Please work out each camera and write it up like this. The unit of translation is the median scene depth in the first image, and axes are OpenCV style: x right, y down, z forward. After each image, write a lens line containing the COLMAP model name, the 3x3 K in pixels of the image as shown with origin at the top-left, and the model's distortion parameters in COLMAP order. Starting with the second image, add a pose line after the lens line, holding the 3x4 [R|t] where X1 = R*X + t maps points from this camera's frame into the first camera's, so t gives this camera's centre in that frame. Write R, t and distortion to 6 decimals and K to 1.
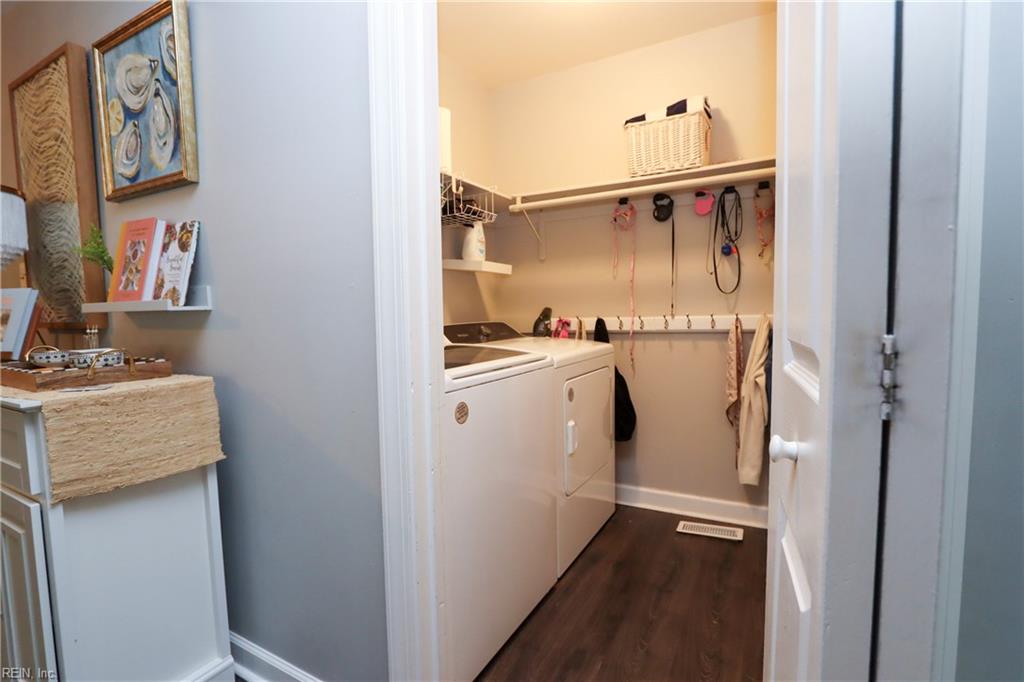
lens RADIAL K [[466.8, 0, 512.0], [0, 466.8, 341.0], [0, 0, 1]] dist [-0.039901, 0.000279]
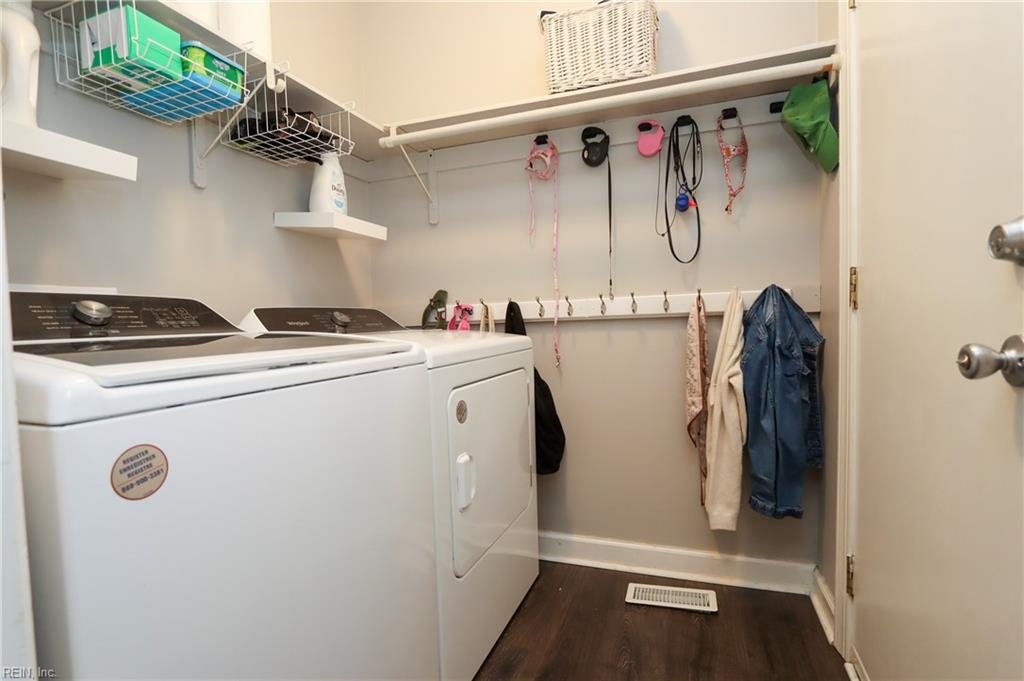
lens RADIAL K [[466.8, 0, 512.0], [0, 466.8, 340.5], [0, 0, 1]] dist [-0.039901, 0.000279]
pose [[0.988428, -0.013359, 0.151101, 0.084701], [0.017689, 0.999469, -0.027347, 0.032401], [-0.150655, 0.029703, 0.988140, 0.316830]]
